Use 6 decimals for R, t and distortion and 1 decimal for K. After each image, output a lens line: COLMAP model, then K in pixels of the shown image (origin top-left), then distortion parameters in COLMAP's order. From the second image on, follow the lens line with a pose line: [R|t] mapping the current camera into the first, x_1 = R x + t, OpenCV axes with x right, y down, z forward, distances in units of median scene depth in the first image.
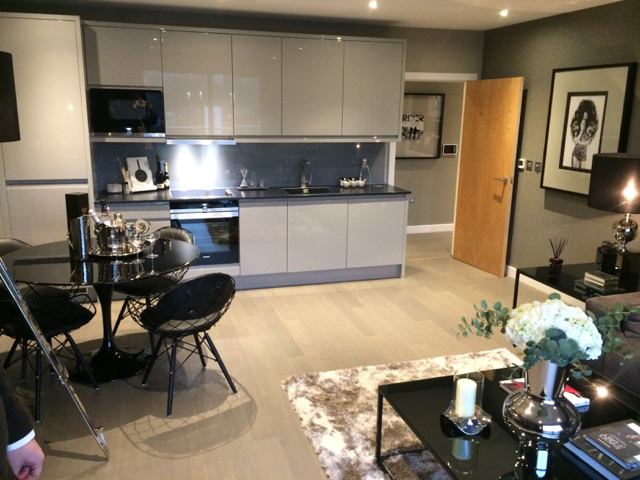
lens RADIAL K [[547.1, 0, 314.7], [0, 547.1, 237.1], [0, 0, 1]] dist [0.090255, -0.126853]
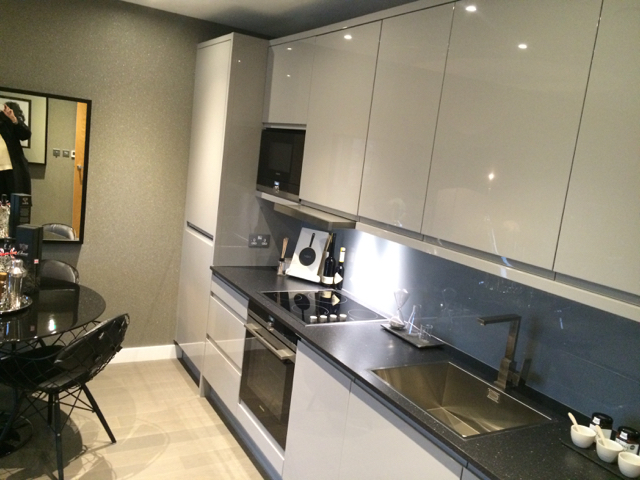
lens RADIAL K [[547.1, 0, 314.7], [0, 547.1, 237.1], [0, 0, 1]] dist [0.090255, -0.126853]
pose [[0.218615, 0.164003, -0.961931, 0.332118], [-0.331273, 0.939705, 0.084926, -0.195138], [0.917859, 0.300095, 0.259763, 0.833747]]
